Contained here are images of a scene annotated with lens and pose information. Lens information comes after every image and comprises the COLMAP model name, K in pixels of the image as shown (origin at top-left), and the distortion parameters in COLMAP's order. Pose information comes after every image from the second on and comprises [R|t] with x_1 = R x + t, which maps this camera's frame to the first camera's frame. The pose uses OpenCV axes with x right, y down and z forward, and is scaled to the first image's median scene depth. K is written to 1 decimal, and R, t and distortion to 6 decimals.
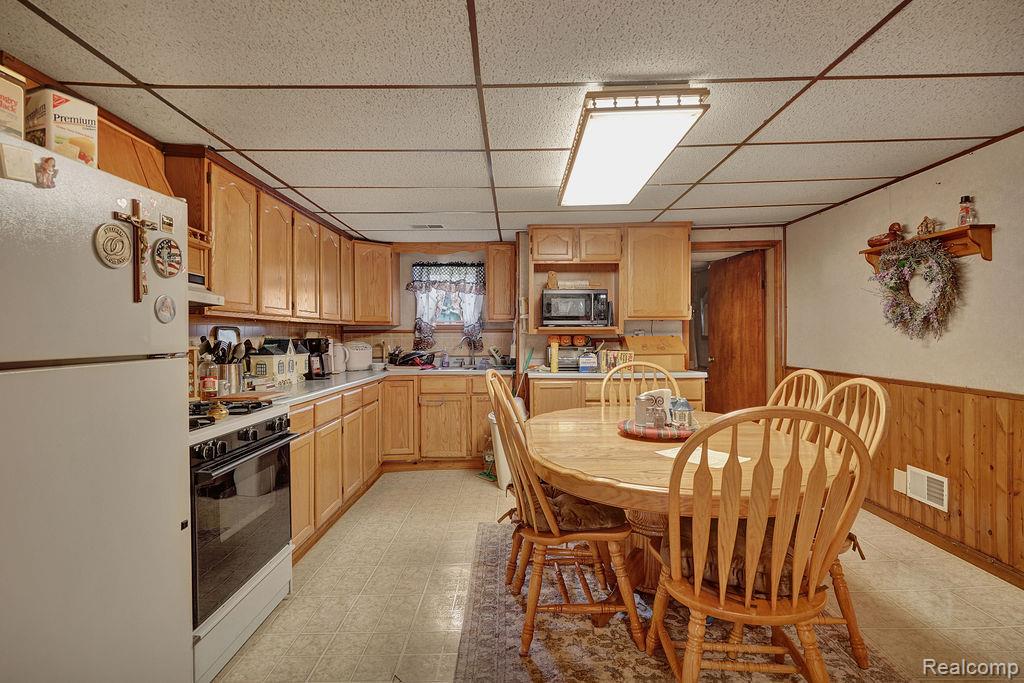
lens RADIAL K [[498.1, 0, 512.9], [0, 498.1, 343.0], [0, 0, 1]] dist [-0.000738, -0.000844]
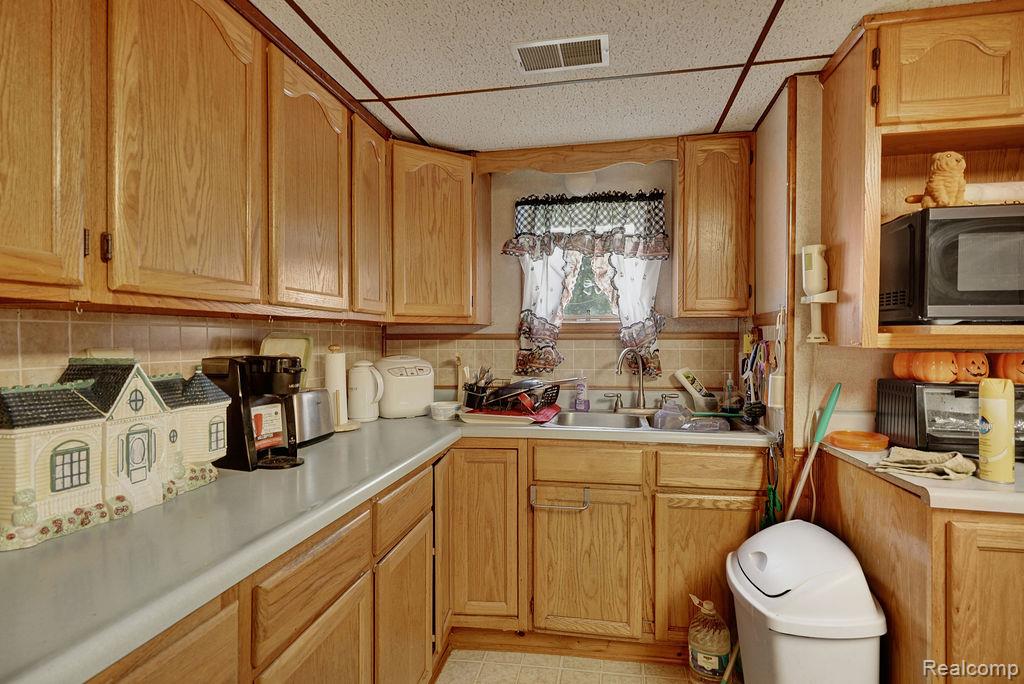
lens RADIAL K [[498.1, 0, 512.7], [0, 498.1, 342.5], [0, 0, 1]] dist [-0.000738, -0.000844]
pose [[0.982417, 0.005207, -0.186628, -0.112901], [-0.006895, 0.999941, -0.008400, -0.013640], [0.186573, 0.009539, 0.982395, 0.522071]]
